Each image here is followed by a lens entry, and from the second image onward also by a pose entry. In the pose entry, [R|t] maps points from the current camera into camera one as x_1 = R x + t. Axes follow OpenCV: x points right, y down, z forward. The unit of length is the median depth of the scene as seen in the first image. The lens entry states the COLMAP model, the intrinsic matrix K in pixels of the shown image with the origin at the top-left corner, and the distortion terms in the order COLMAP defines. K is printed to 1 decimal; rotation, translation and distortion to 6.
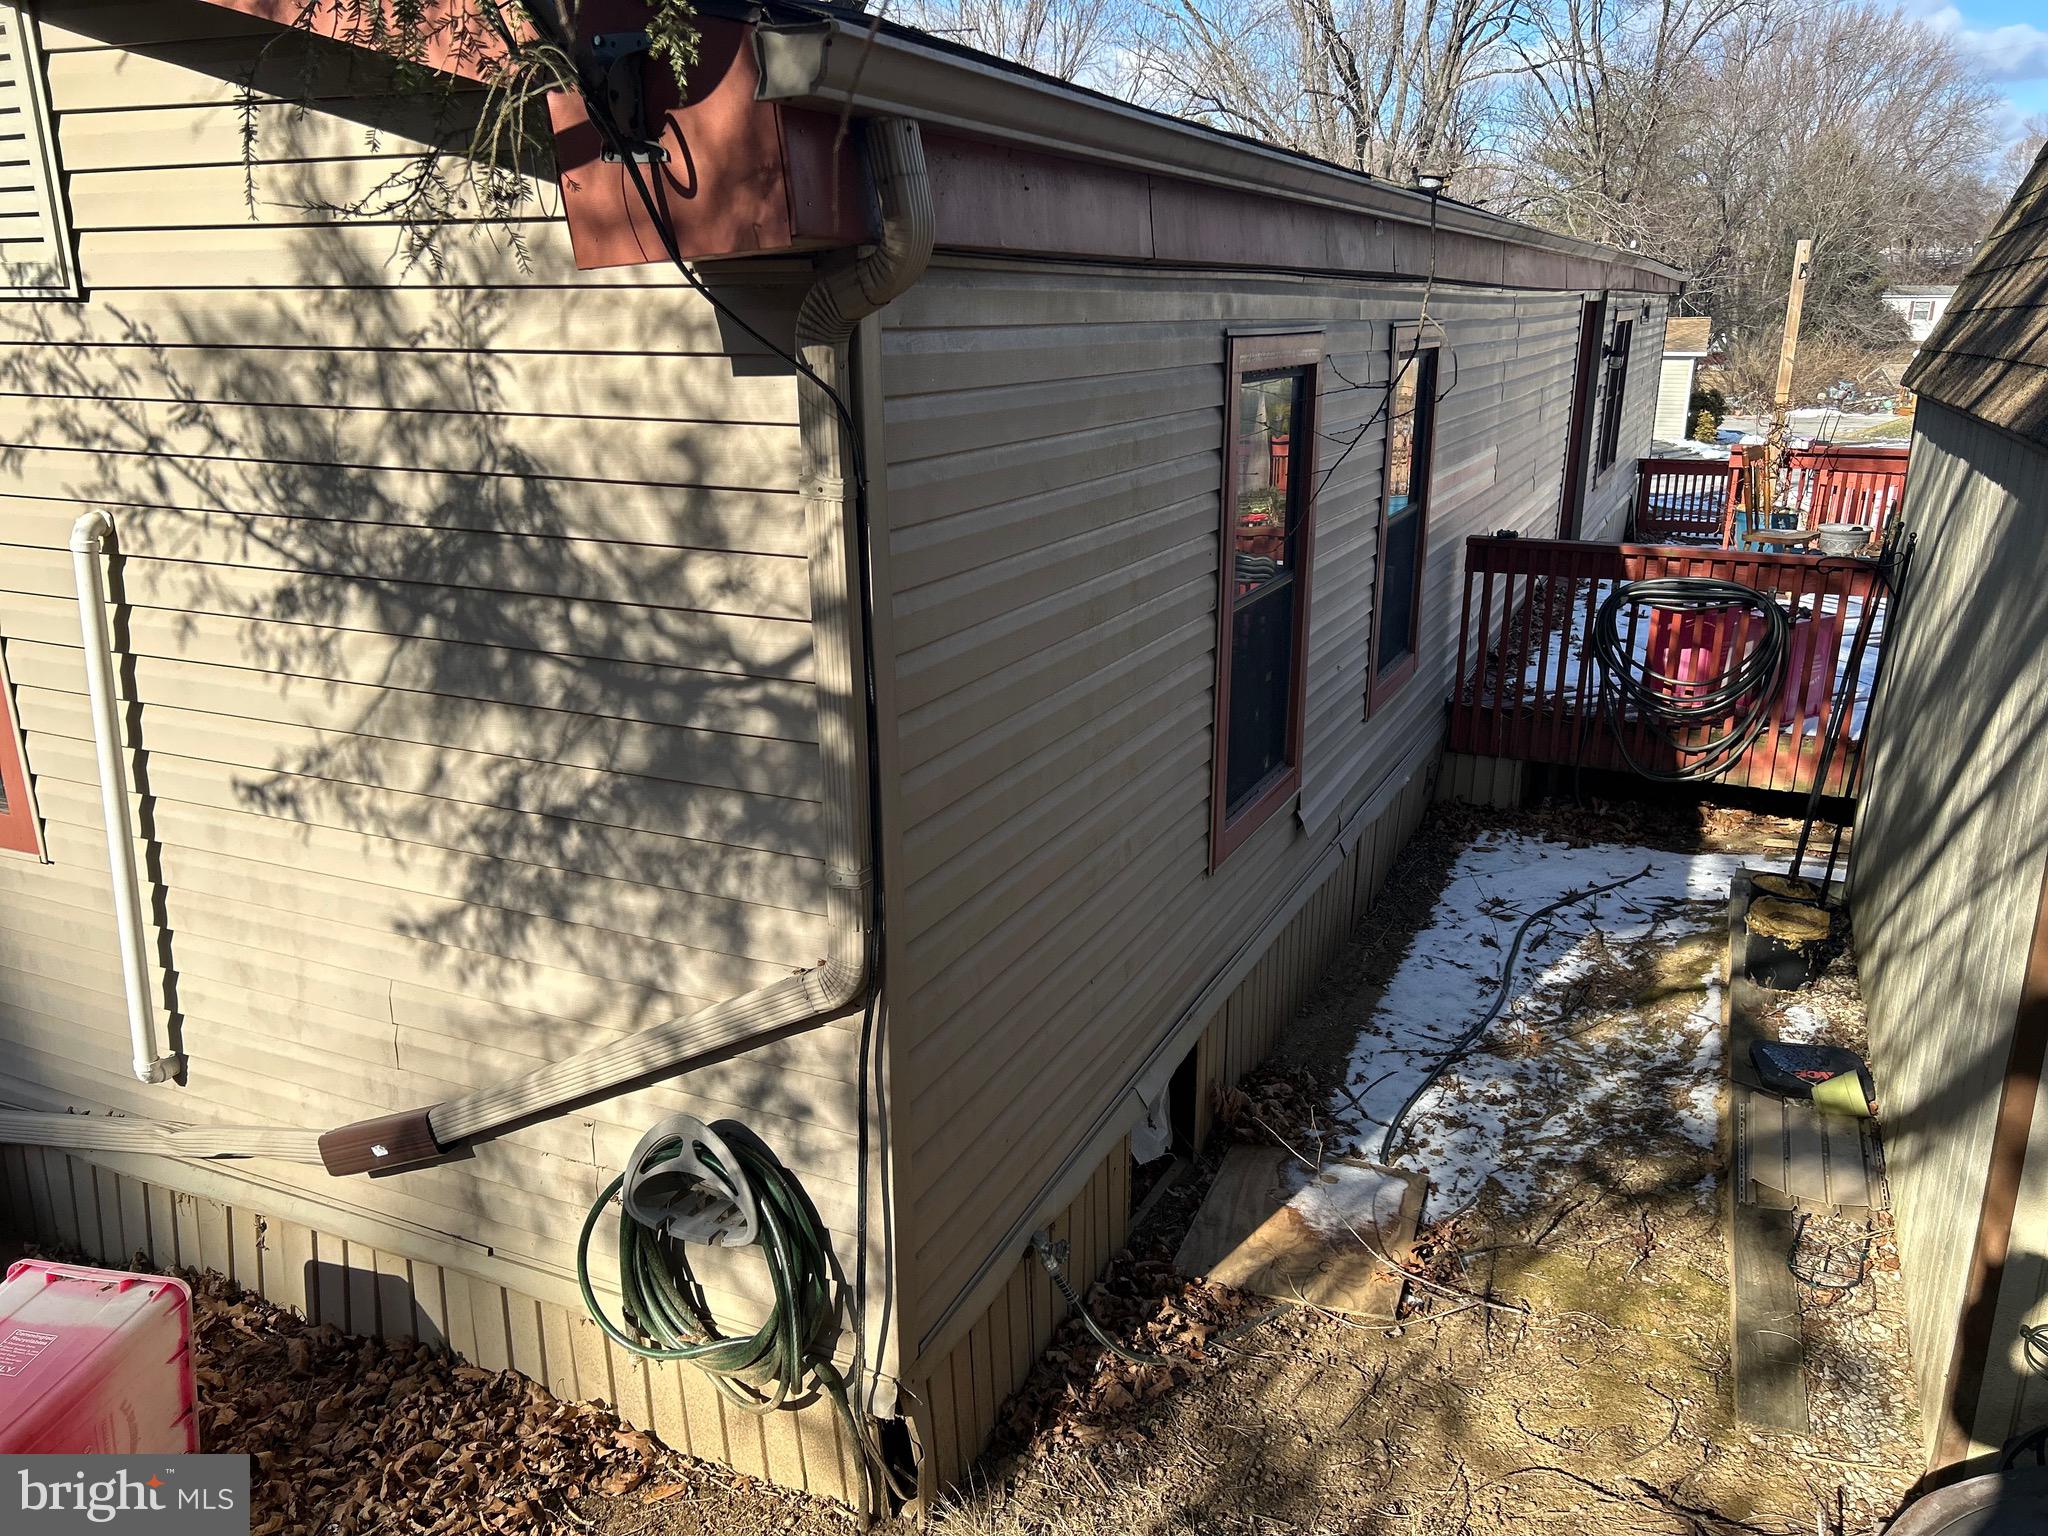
lens RADIAL K [[1529.8, 0, 1022.5], [0, 1529.8, 770.7], [0, 0, 1]] dist [0.061928, -0.068090]
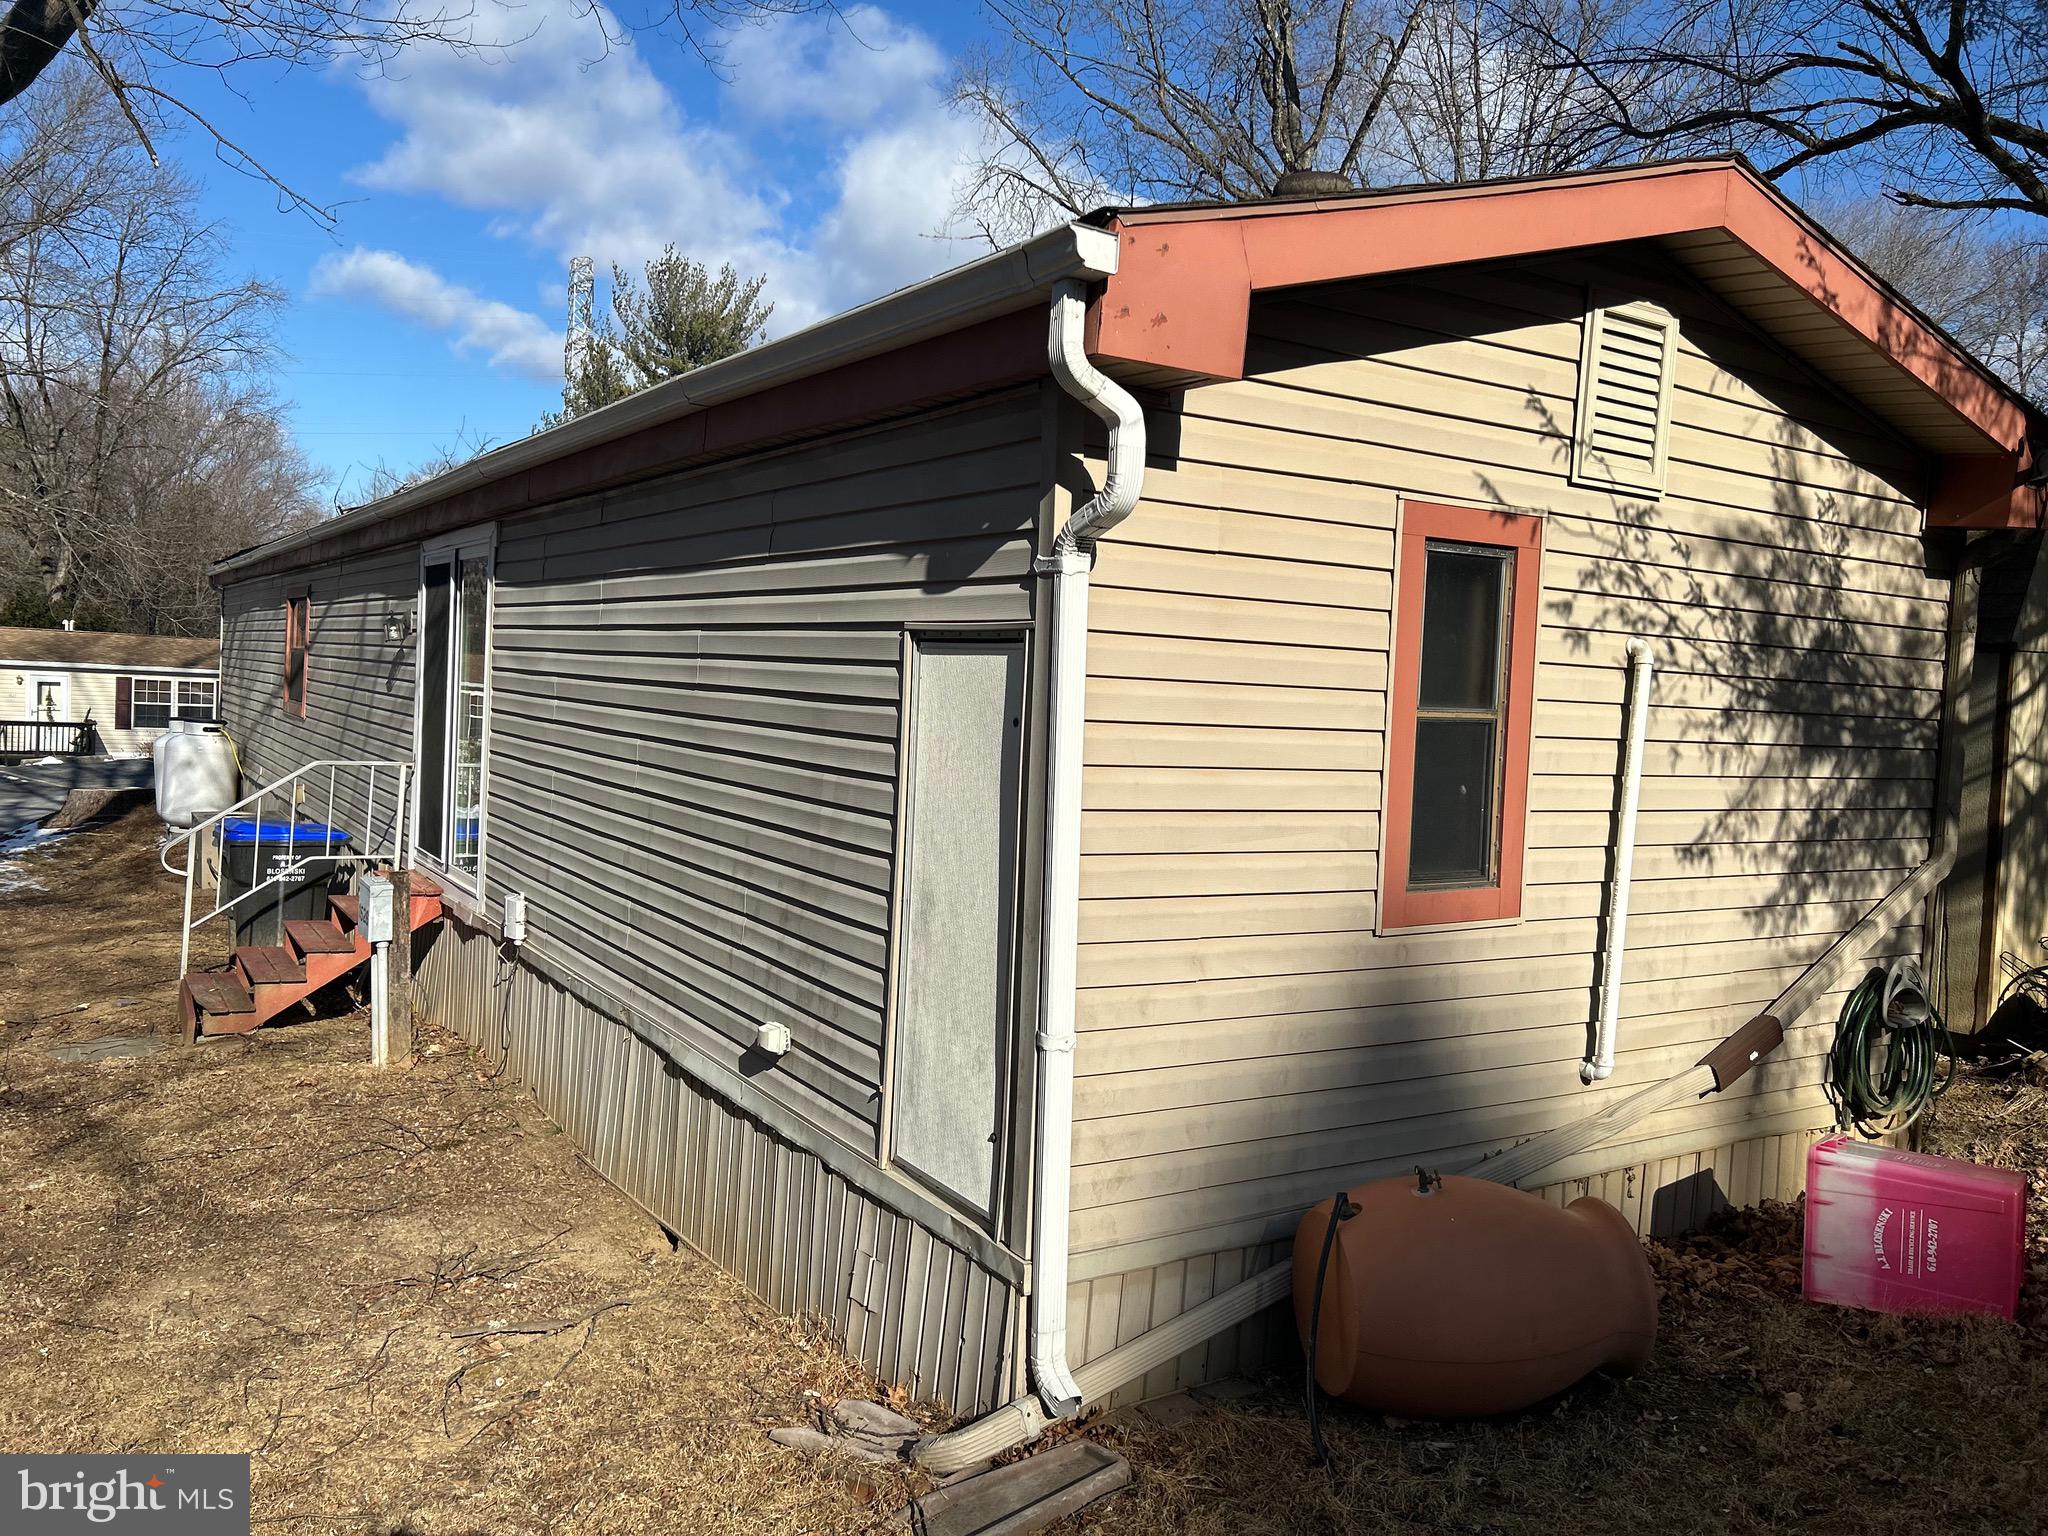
lens RADIAL K [[1529.8, 0, 1022.5], [0, 1529.8, 770.7], [0, 0, 1]] dist [0.061928, -0.068090]
pose [[0.610481, 0.113945, -0.783792, 0.326609], [-0.215786, 0.976090, -0.026170, 0.142074], [0.762069, 0.185108, 0.620472, -0.513868]]
